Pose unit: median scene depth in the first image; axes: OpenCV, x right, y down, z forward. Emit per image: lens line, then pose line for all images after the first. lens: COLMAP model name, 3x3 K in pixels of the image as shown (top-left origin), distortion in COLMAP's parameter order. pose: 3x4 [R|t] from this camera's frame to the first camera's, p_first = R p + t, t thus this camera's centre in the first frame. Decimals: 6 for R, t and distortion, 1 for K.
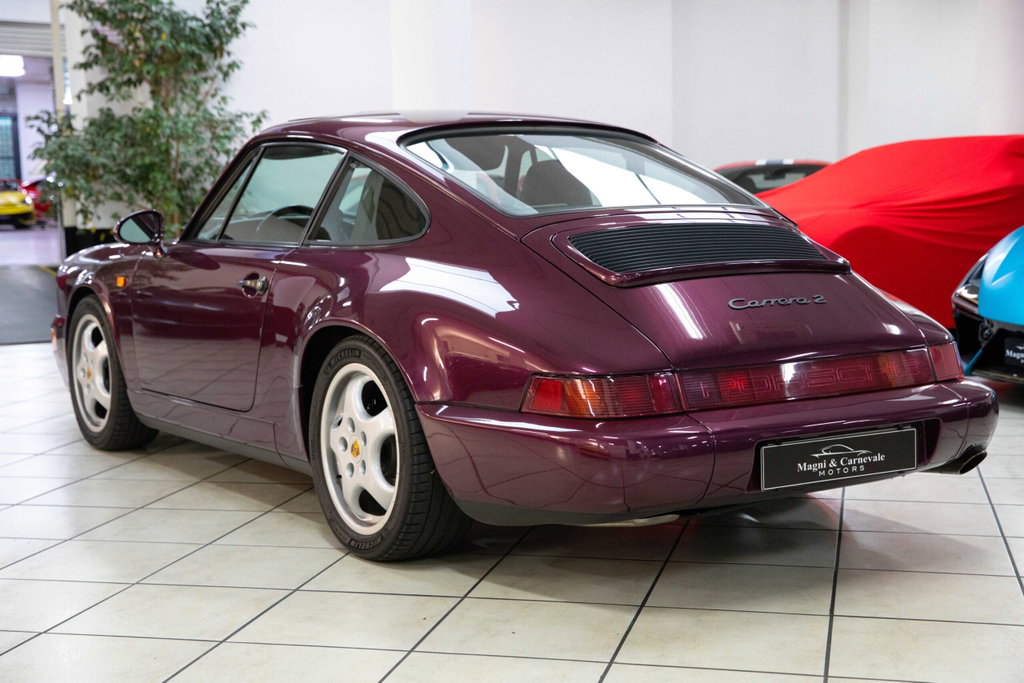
lens RADIAL K [[1527.0, 0, 512.0], [0, 1527.0, 341.5], [0, 0, 1]] dist [0.082932, 0.017825]
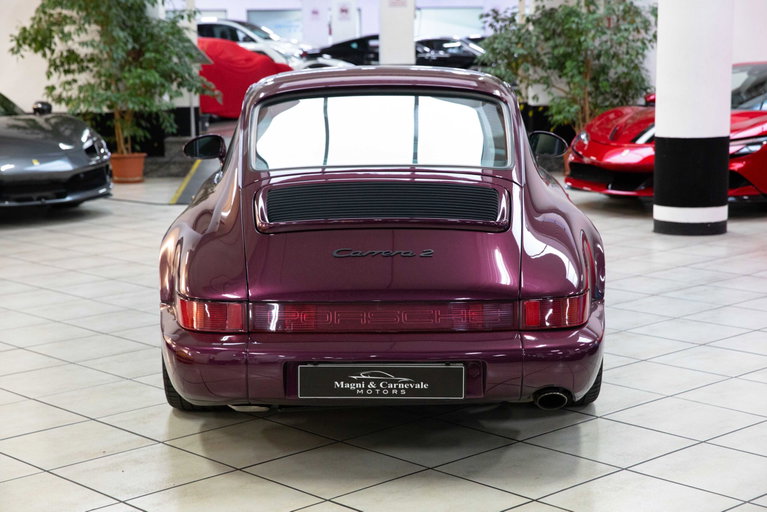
lens RADIAL K [[1392.0, 0, 383.5], [0, 1392.0, 256.0], [0, 0, 1]] dist [0.017837, 0.059946]
pose [[0.832834, 0.089311, -0.546271, 0.827886], [-0.055678, 0.995409, 0.077856, -0.116131], [0.550716, -0.034426, 0.833982, 0.045076]]
